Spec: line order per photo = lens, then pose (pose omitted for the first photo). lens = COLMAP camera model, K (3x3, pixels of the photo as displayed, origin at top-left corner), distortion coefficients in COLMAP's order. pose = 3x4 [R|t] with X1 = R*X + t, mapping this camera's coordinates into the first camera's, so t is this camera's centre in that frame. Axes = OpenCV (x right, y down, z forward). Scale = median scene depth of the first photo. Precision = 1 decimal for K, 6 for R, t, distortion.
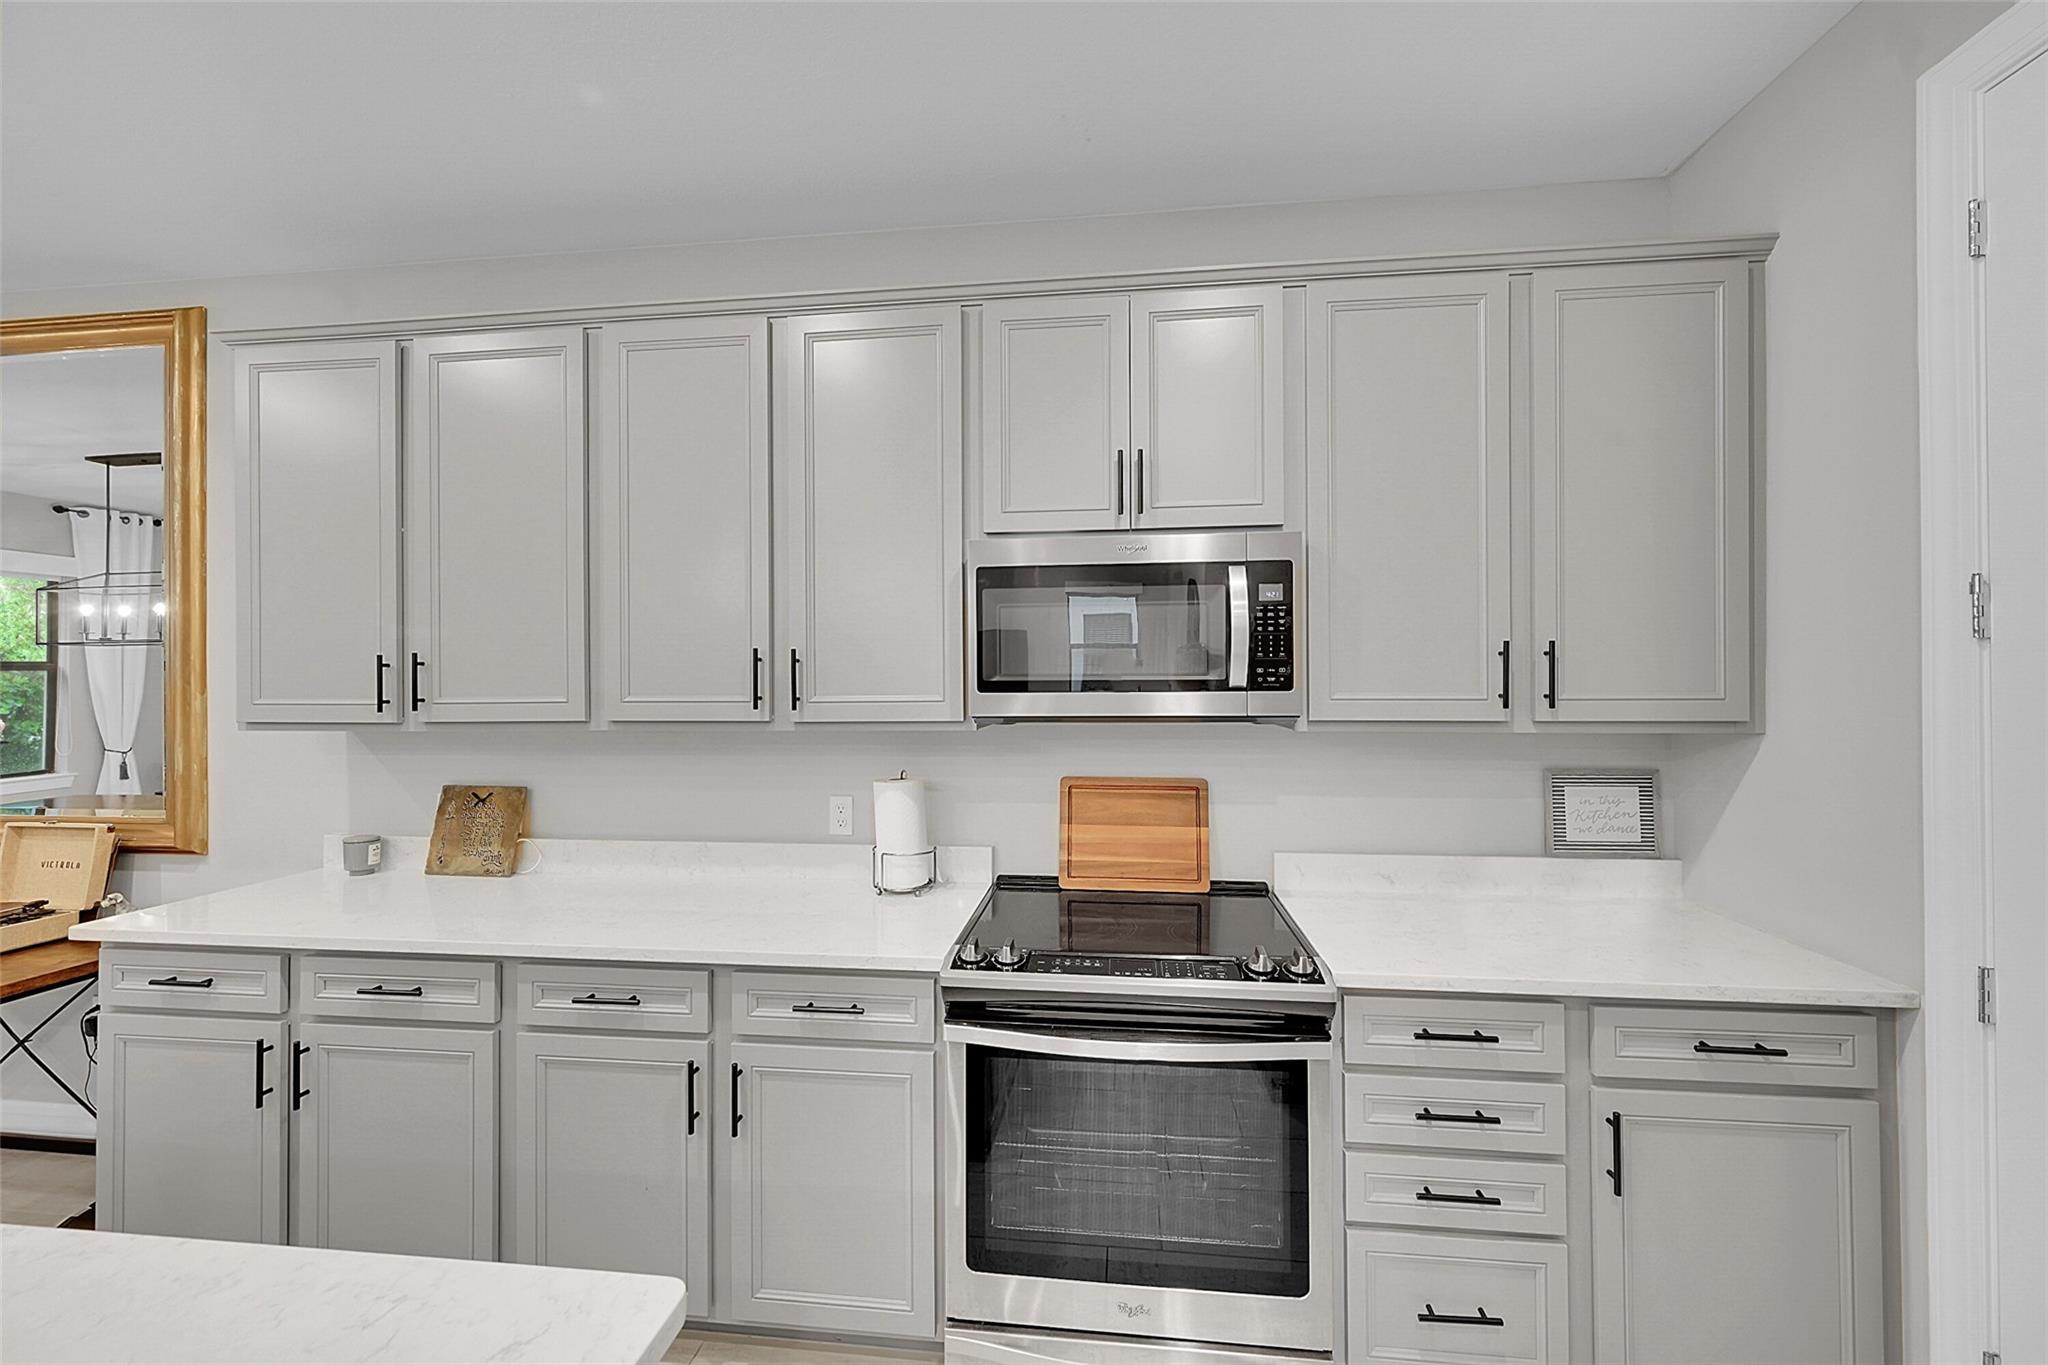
lens RADIAL K [[804.9, 0, 1024.0], [0, 804.9, 682.5], [0, 0, 1]] dist [0.000931, 0.000032]
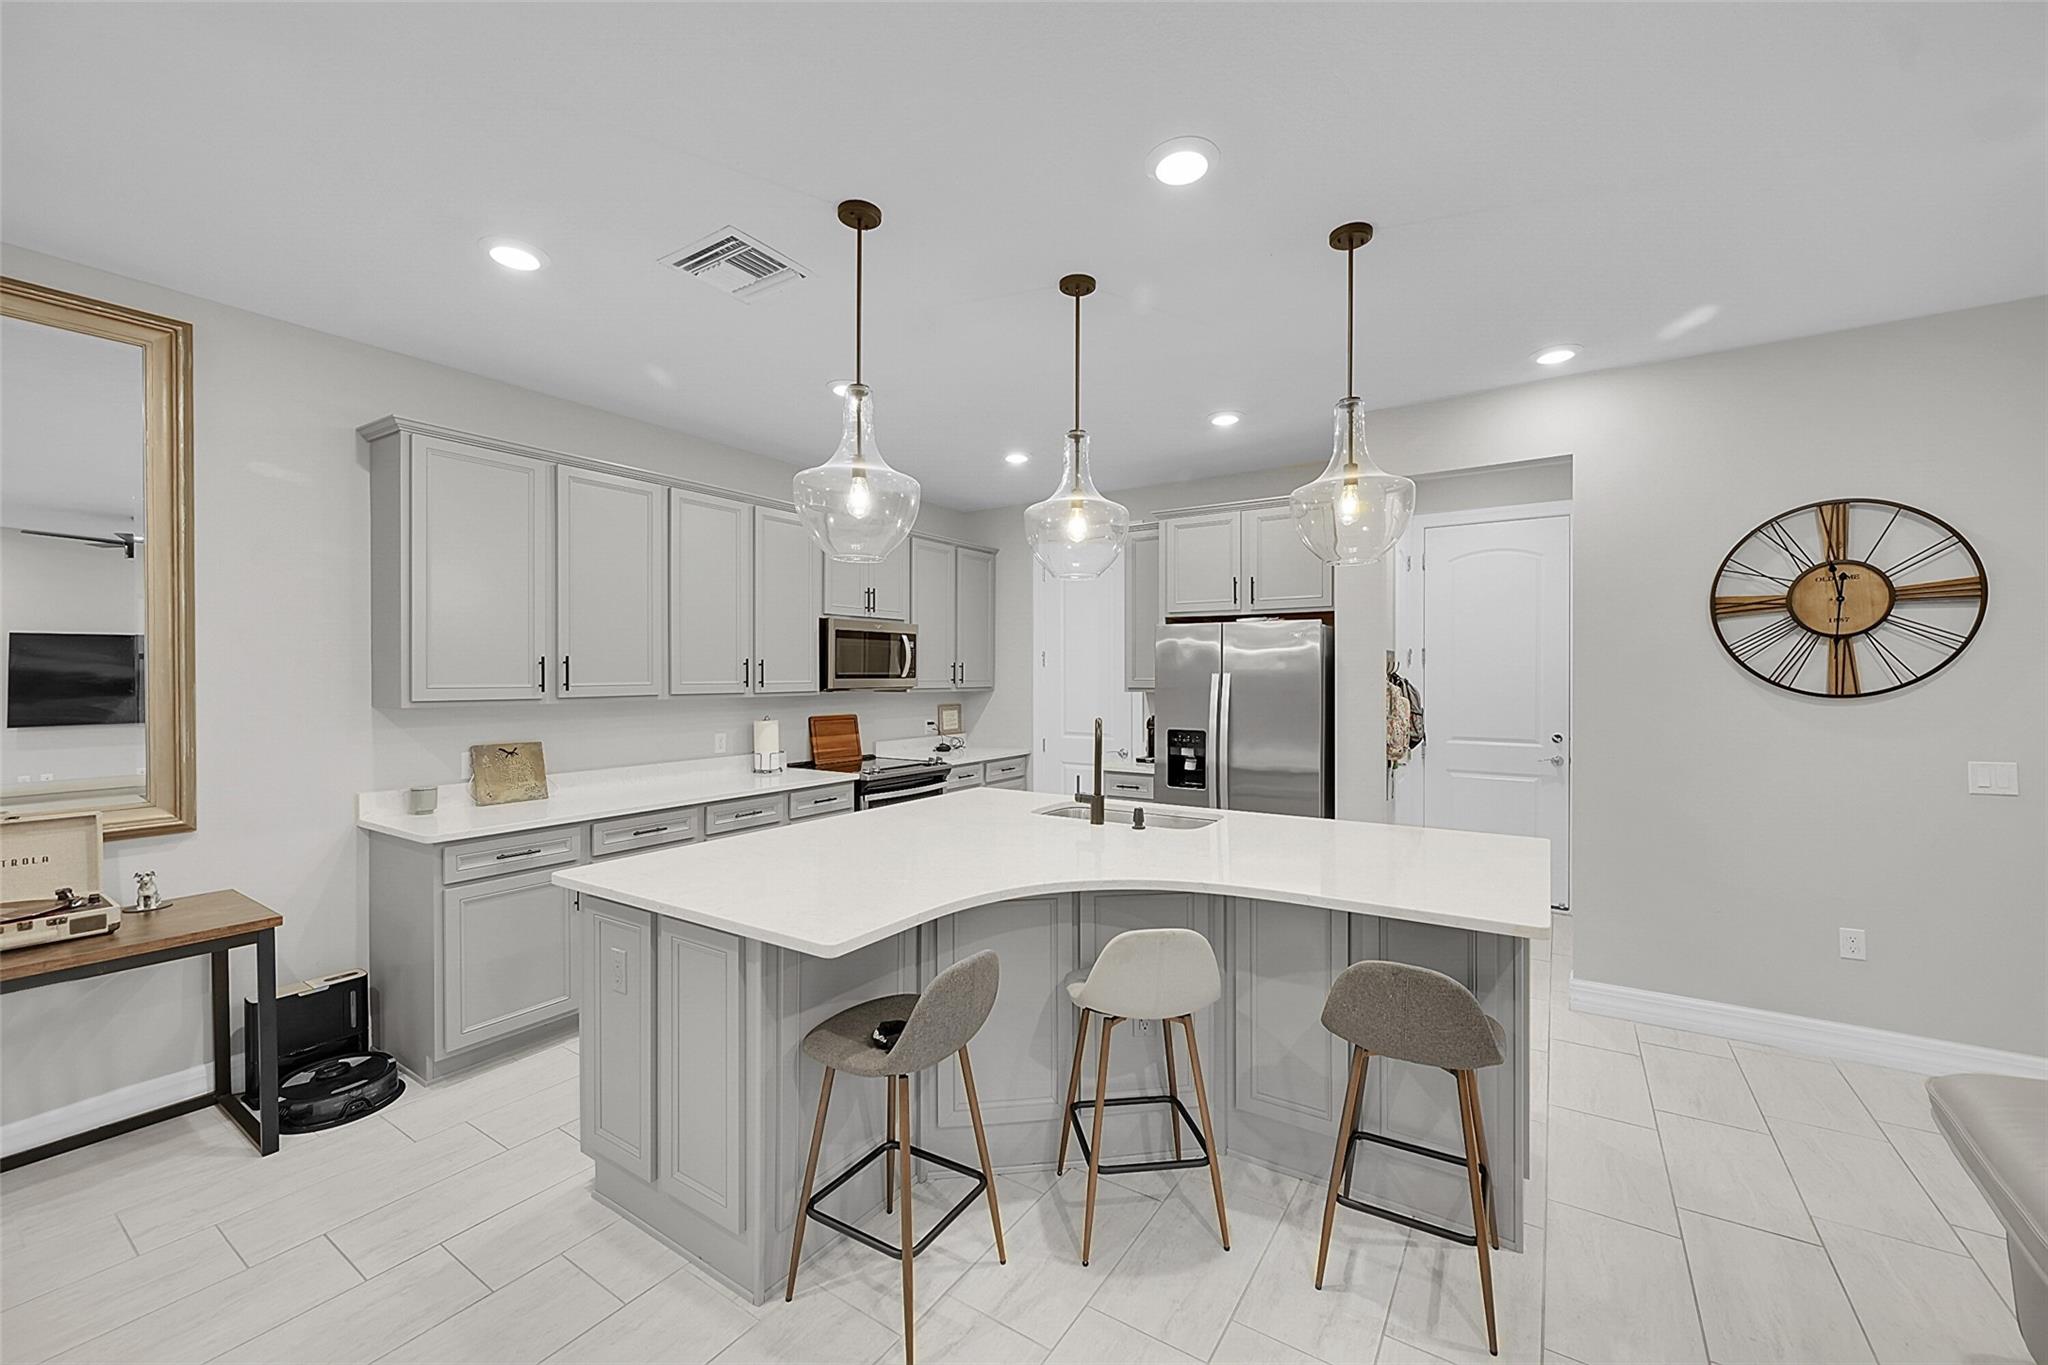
lens RADIAL K [[804.9, 0, 1024.0], [0, 804.9, 682.5], [0, 0, 1]] dist [0.000931, 0.000032]
pose [[0.453306, -0.005363, 0.891339, -1.727564], [-0.007349, 0.999925, 0.009754, -0.004968], [-0.891325, -0.010971, 0.453233, -0.567135]]
